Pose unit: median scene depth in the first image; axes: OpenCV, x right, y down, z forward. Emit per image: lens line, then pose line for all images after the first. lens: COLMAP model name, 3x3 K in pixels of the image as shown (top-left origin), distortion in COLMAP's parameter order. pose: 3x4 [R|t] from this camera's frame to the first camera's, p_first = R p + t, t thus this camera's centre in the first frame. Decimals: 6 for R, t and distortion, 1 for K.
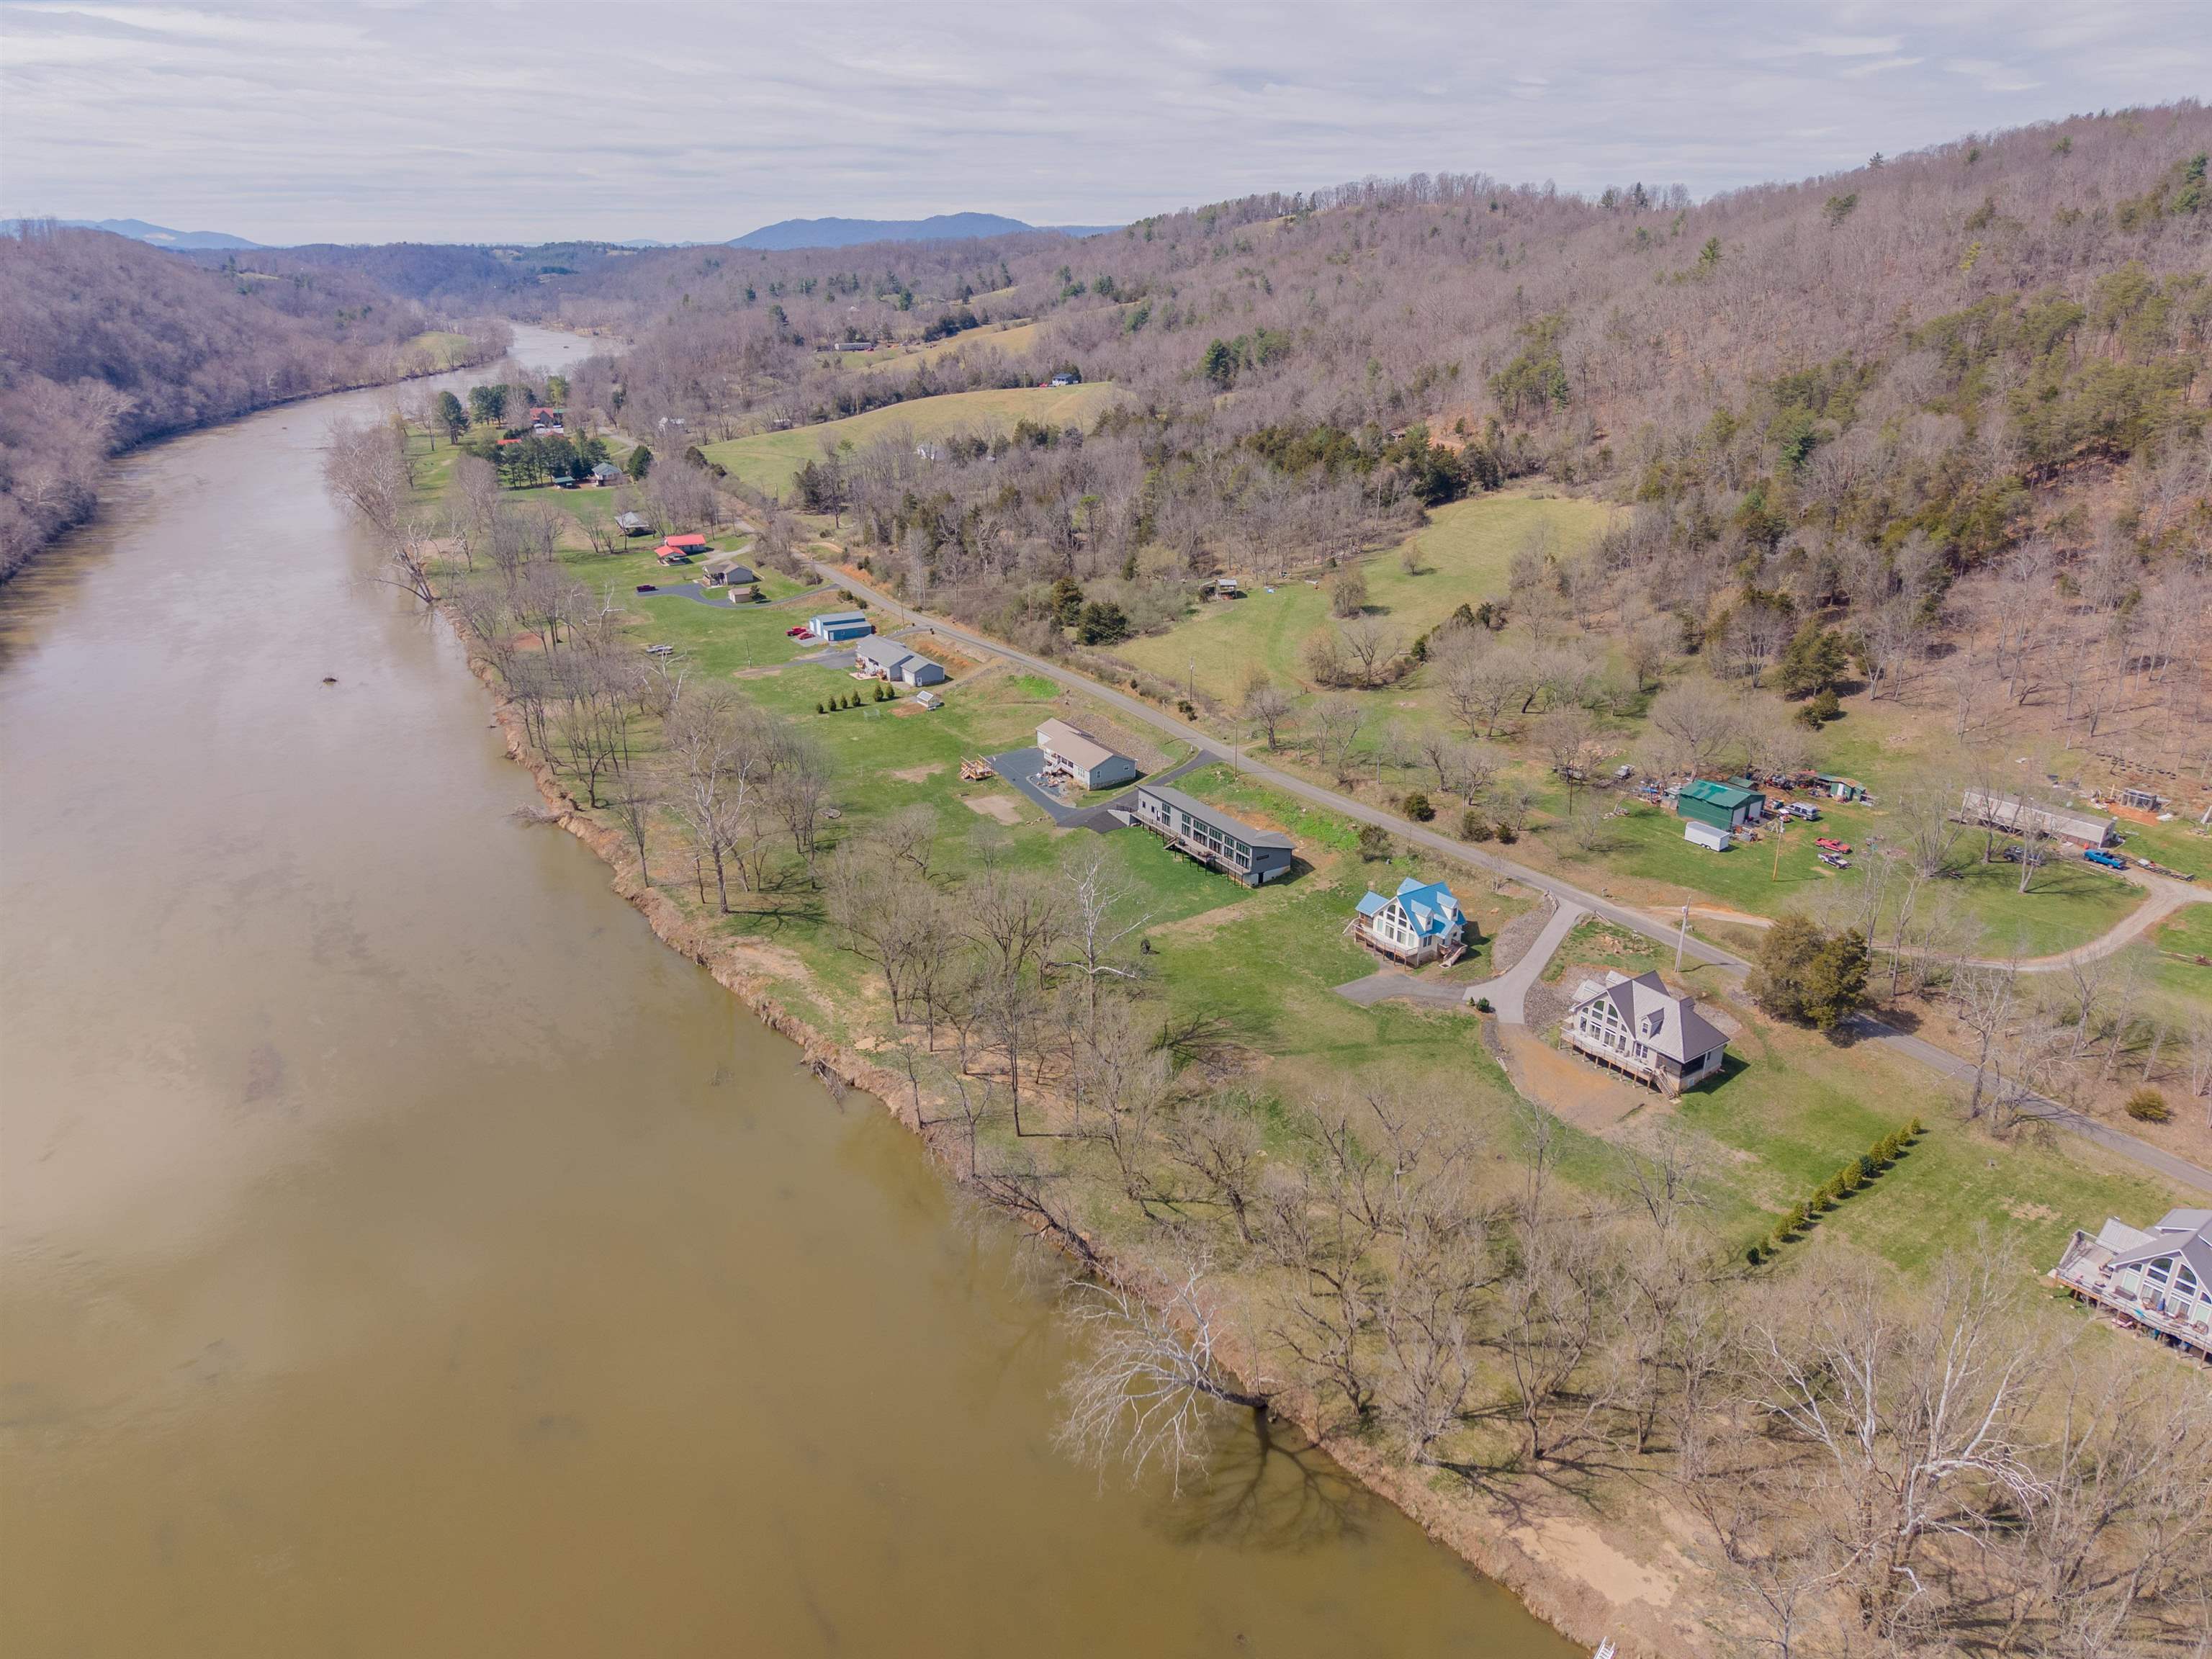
lens RADIAL K [[1475.9, 0, 1090.2], [0, 1475.9, 826.0], [0, 0, 1]] dist [0.031883, -0.033917]
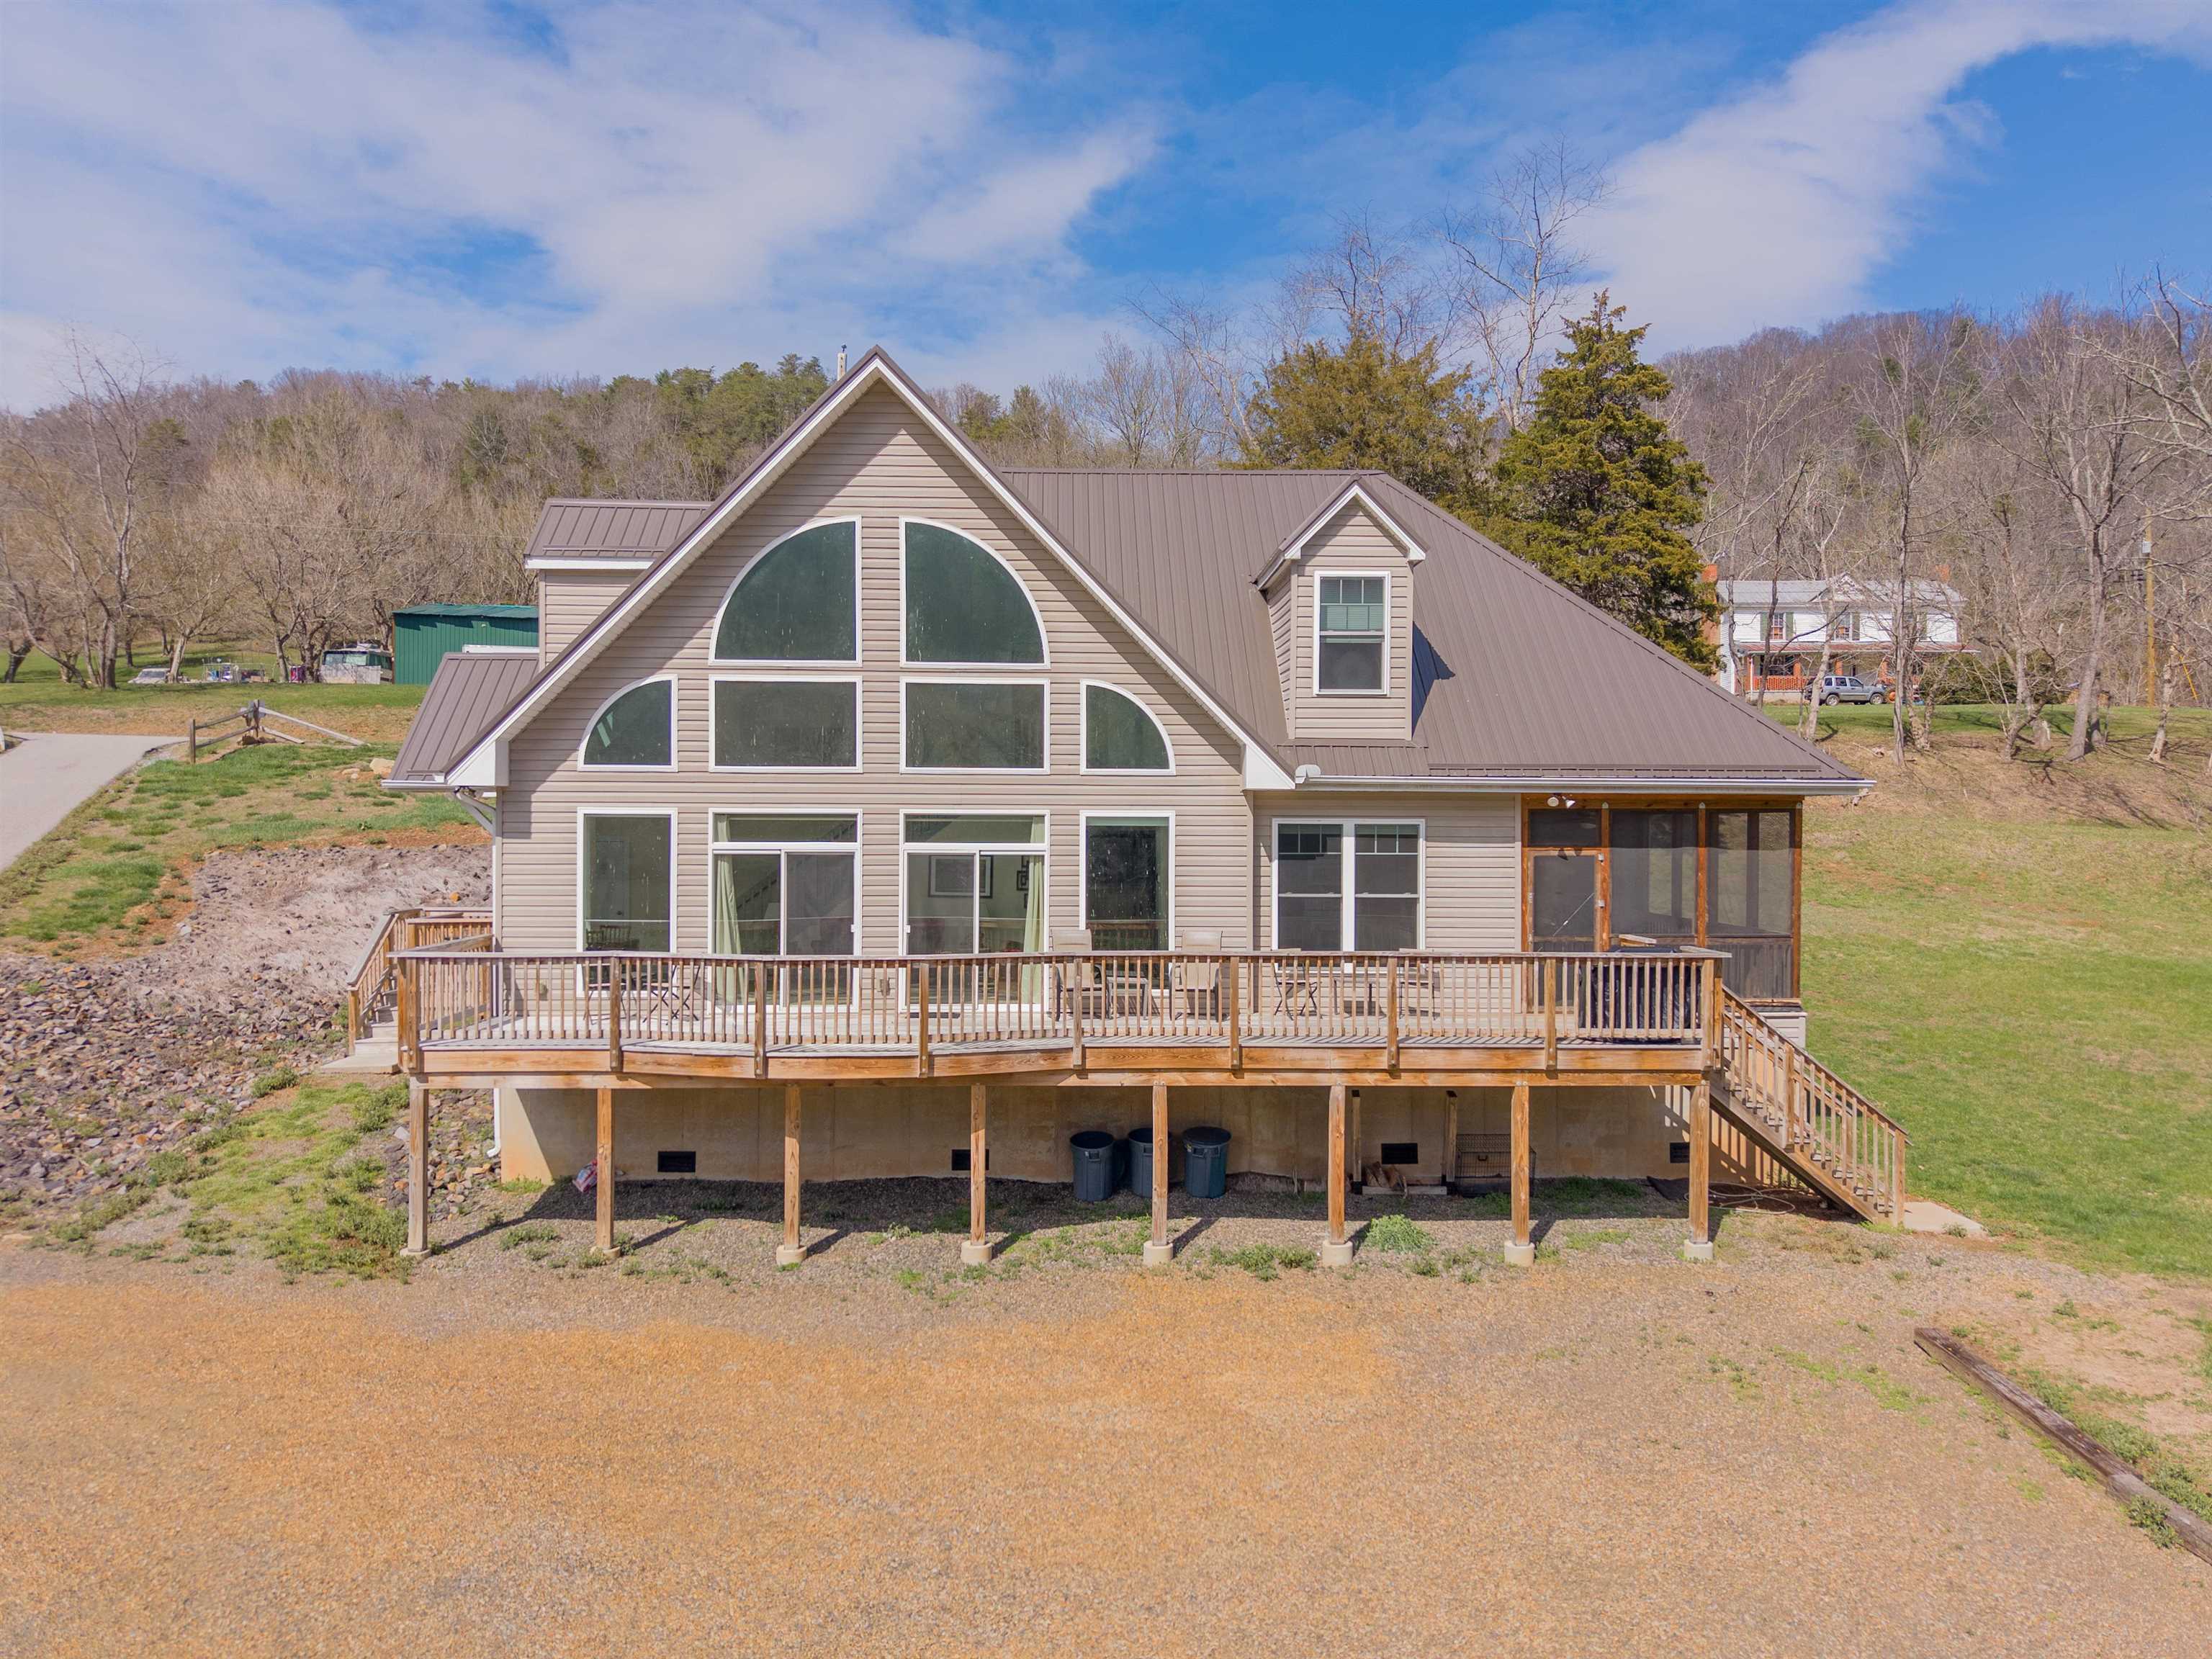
lens RADIAL K [[1523.1, 0, 1123.1], [0, 1523.1, 839.5], [0, 0, 1]] dist [0.031720, -0.023126]
pose [[0.531148, -0.007601, 0.847245, 0.241328], [0.300040, 0.936849, -0.179694, 0.140206], [-0.792375, 0.349651, 0.499886, 0.832673]]
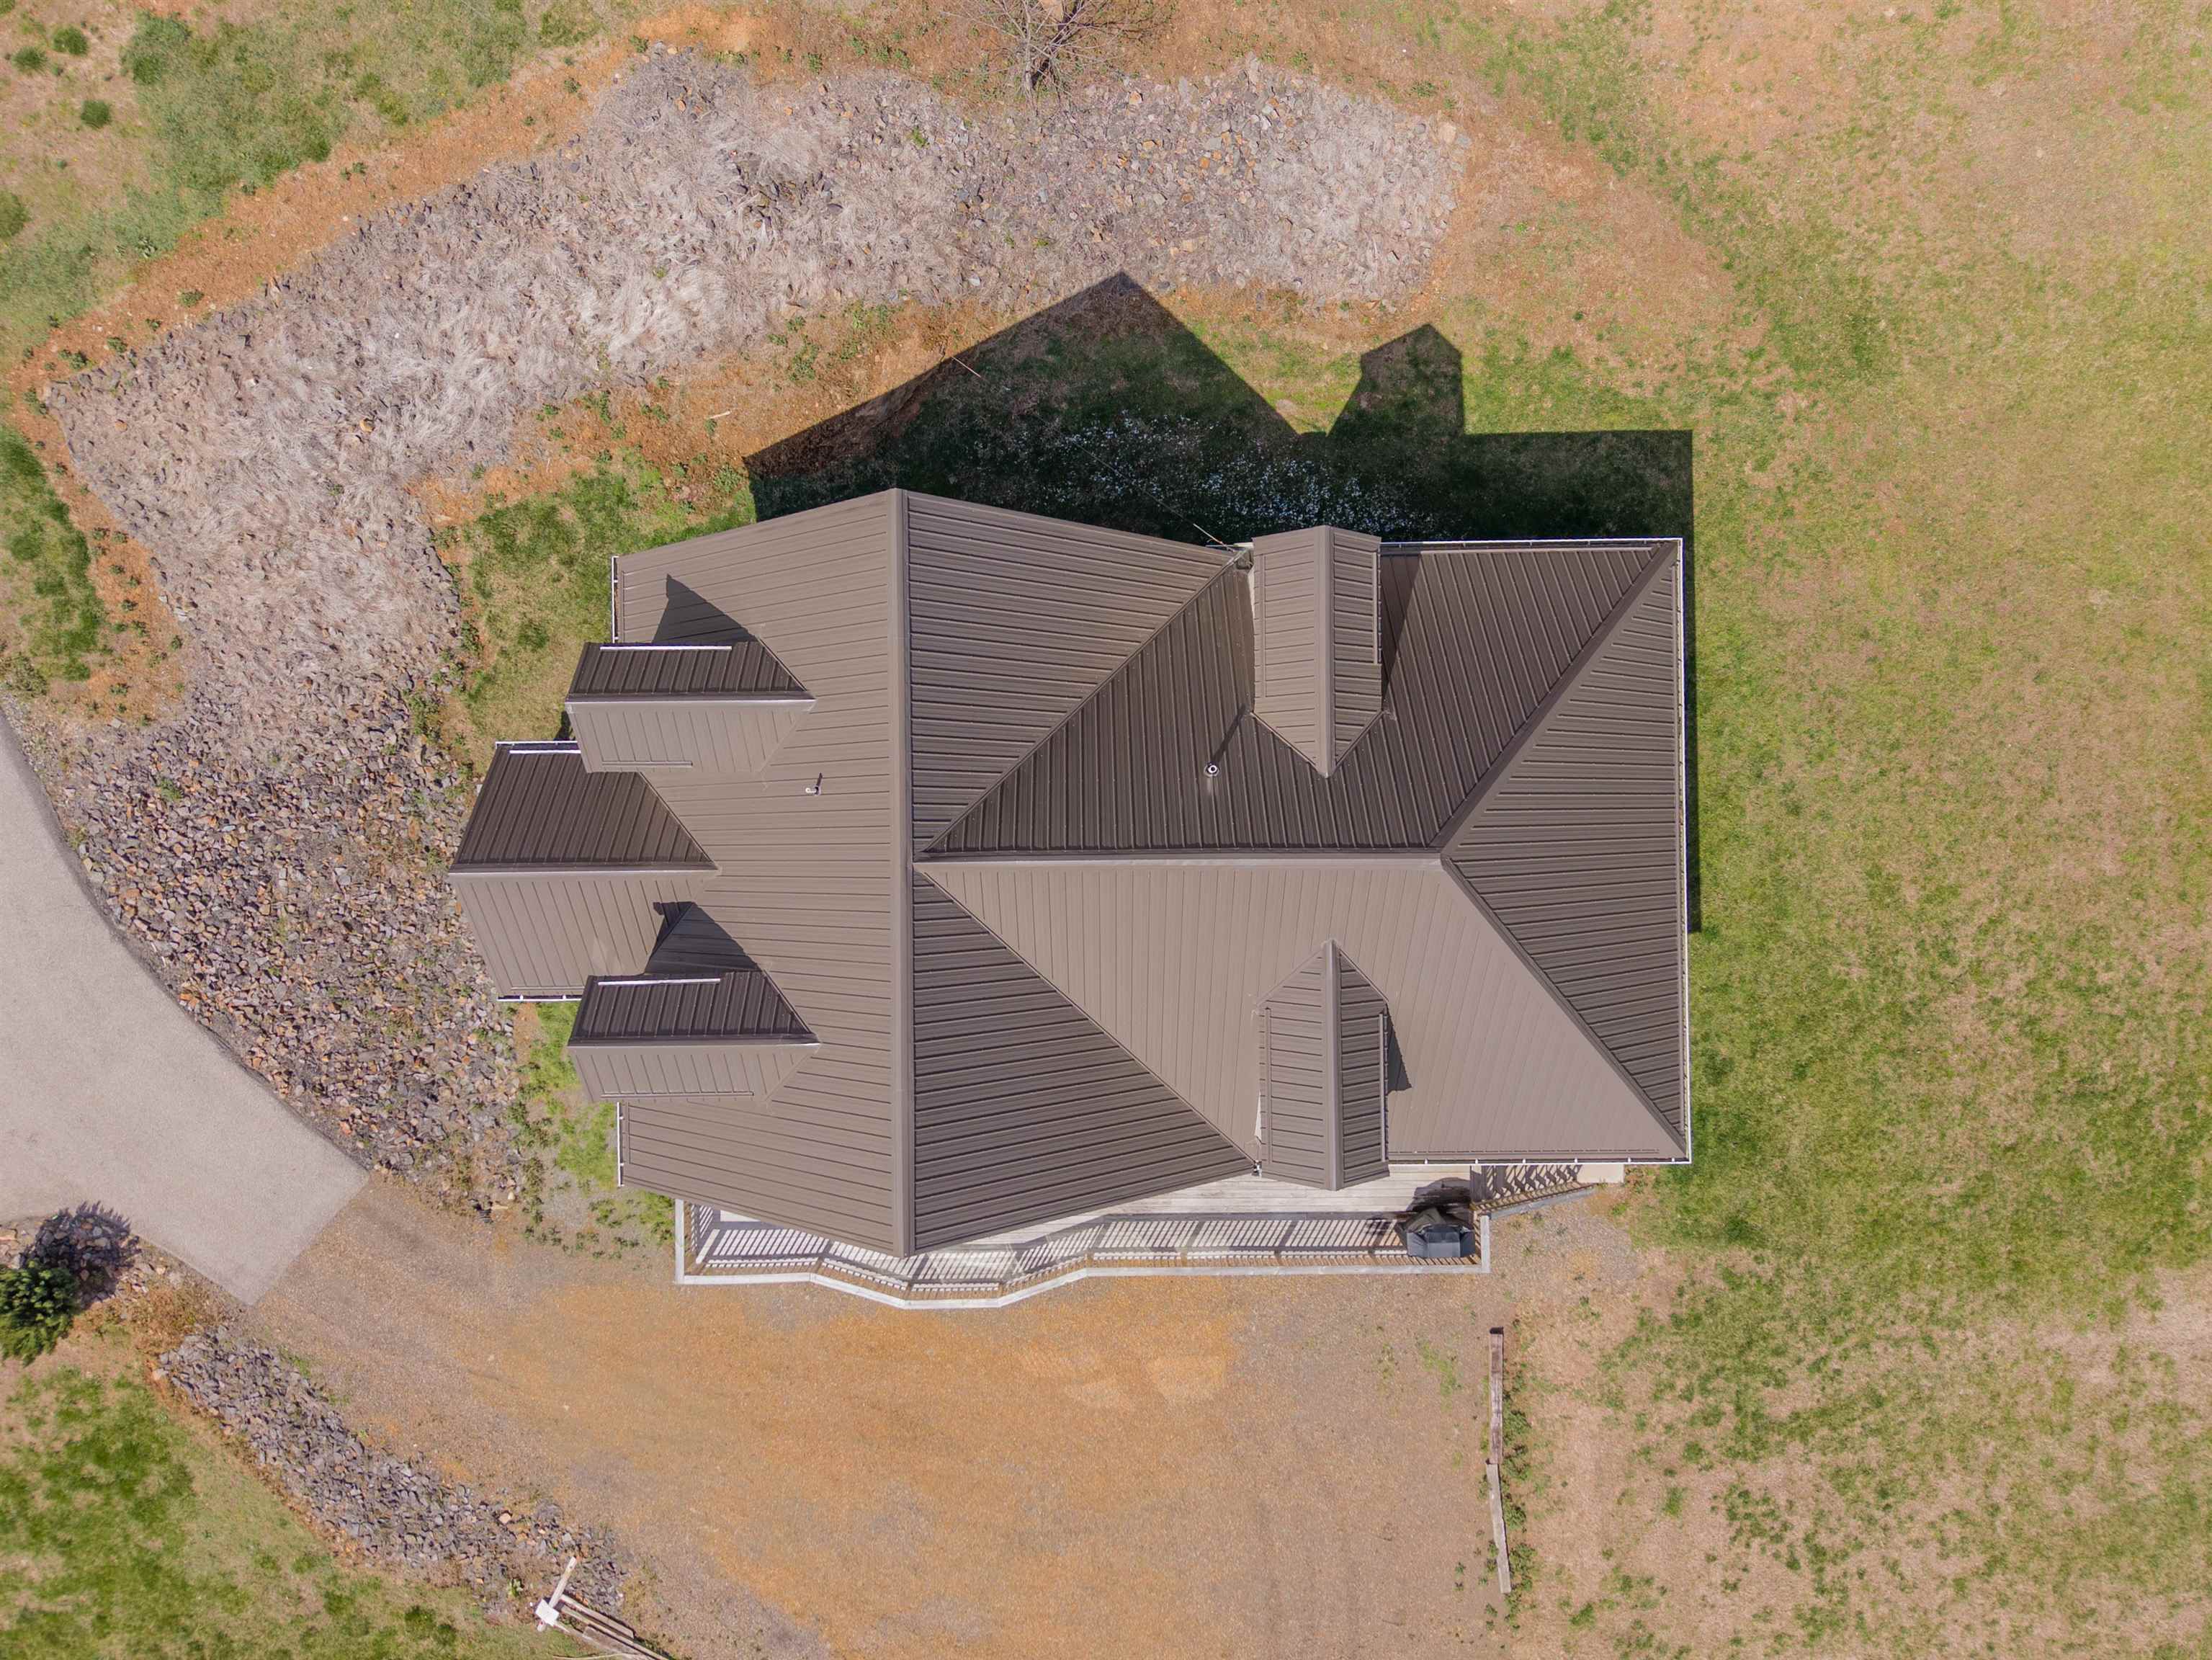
lens RADIAL K [[1476.1, 0, 1107.9], [0, 1476.1, 831.1], [0, 0, 1]] dist [0.031883, -0.033917]
pose [[0.563877, -0.825445, 0.026135, 0.329211], [0.282851, 0.222759, 0.932938, 0.016086], [-0.775911, -0.518670, 0.359086, 0.848877]]
